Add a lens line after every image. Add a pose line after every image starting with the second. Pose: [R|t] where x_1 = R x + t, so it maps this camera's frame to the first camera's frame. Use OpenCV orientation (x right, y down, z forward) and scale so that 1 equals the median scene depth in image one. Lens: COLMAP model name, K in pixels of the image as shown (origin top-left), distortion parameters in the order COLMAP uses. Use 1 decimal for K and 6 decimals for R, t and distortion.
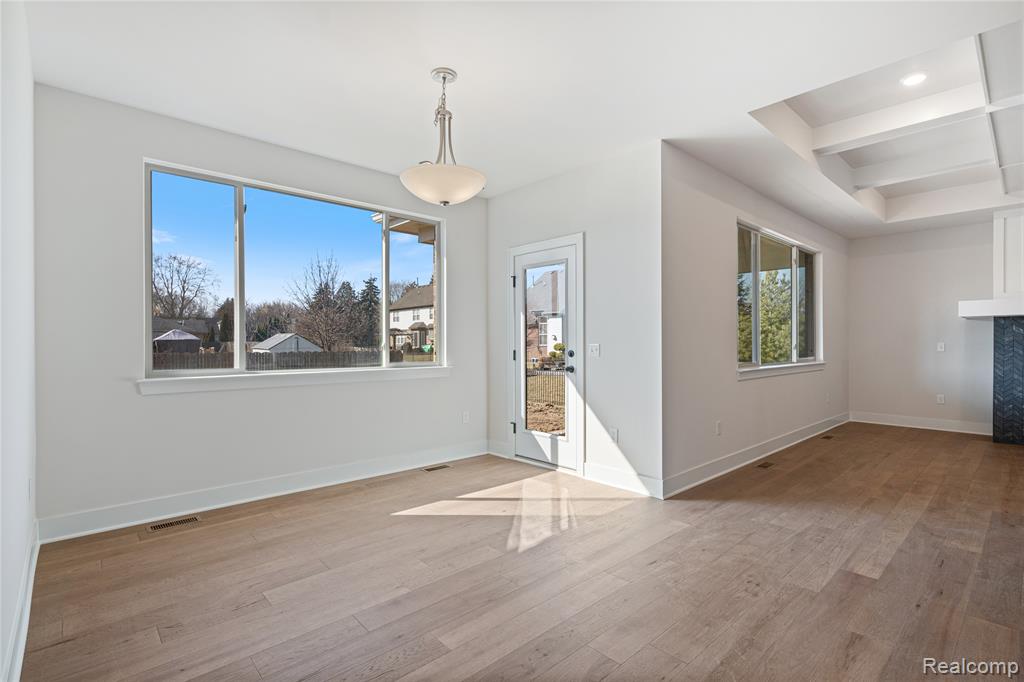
lens RADIAL K [[479.0, 0, 519.7], [0, 479.0, 344.8], [0, 0, 1]] dist [0.000985, 0.001716]
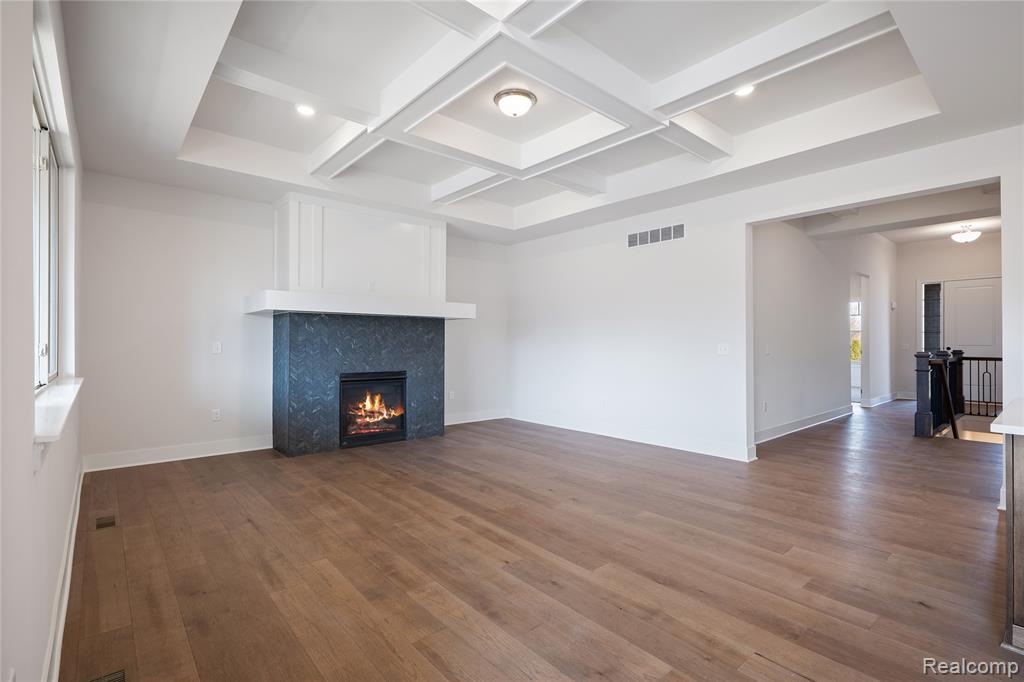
lens RADIAL K [[479.0, 0, 512.7], [0, 479.0, 338.8], [0, 0, 1]] dist [0.000985, 0.001716]
pose [[0.039995, 0.008746, 0.999162, 0.178265], [0.000095, 0.999962, -0.008757, -0.004028], [-0.999200, 0.000445, 0.039992, 0.711568]]
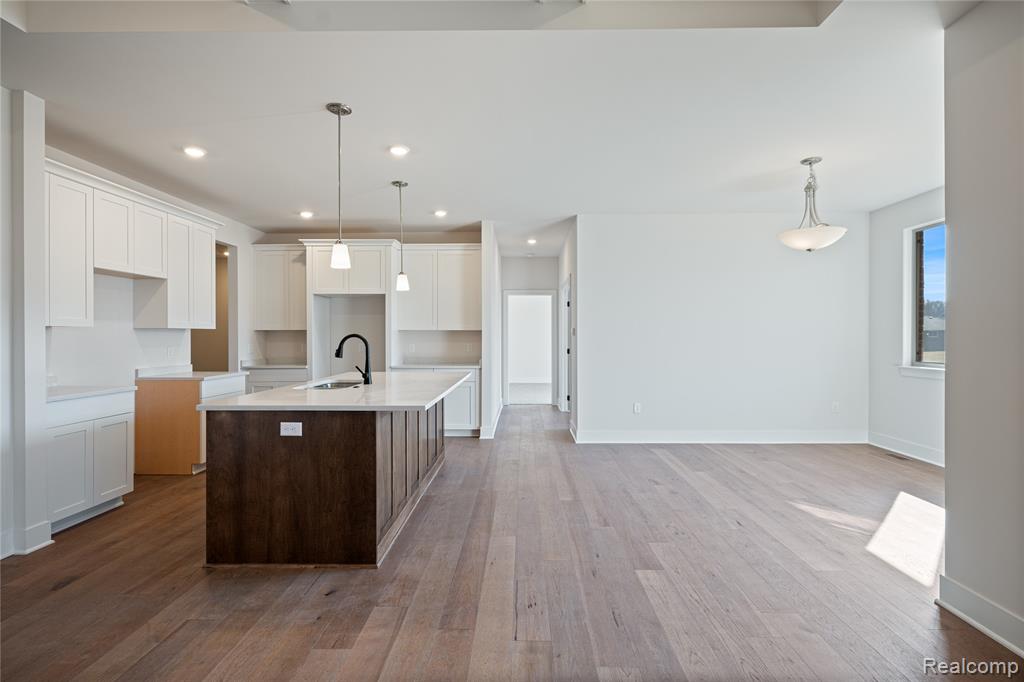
lens RADIAL K [[479.0, 0, 514.2], [0, 479.0, 339.2], [0, 0, 1]] dist [0.000985, 0.001716]
pose [[-0.694596, 0.008076, -0.719355, 0.916156], [0.001374, 0.999950, 0.009900, -0.026051], [0.719399, 0.005888, -0.694572, 0.830123]]
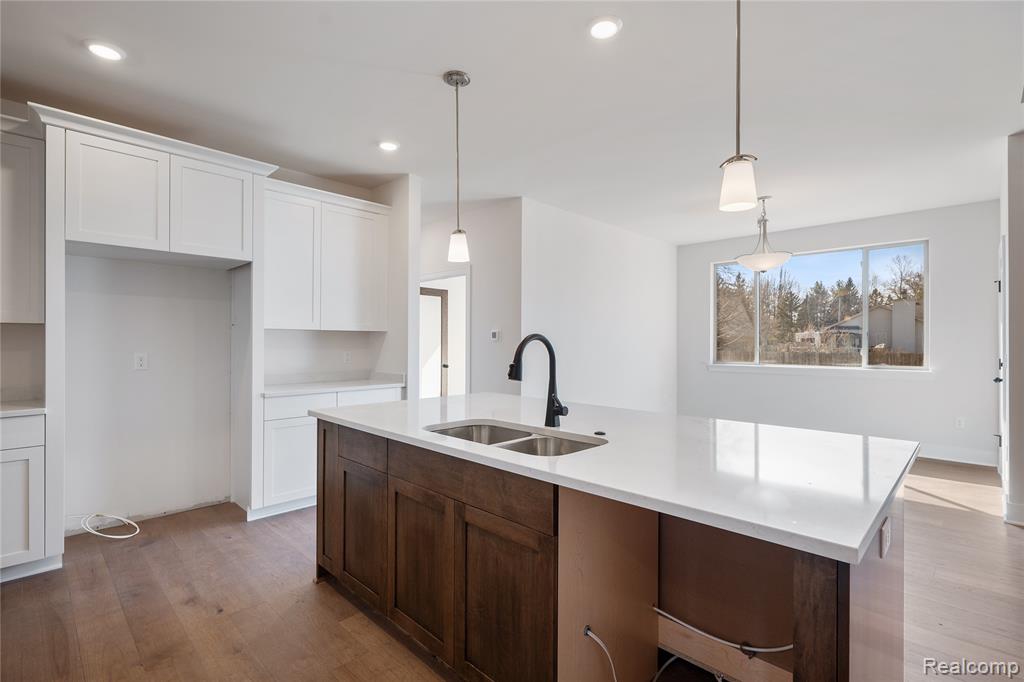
lens RADIAL K [[479.0, 0, 516.6], [0, 479.0, 342.9], [0, 0, 1]] dist [0.000985, 0.001716]
pose [[0.049125, 0.003563, -0.998786, 0.952881], [-0.004905, 0.999982, 0.003326, -0.020191], [0.998781, 0.004736, 0.049142, 0.007560]]
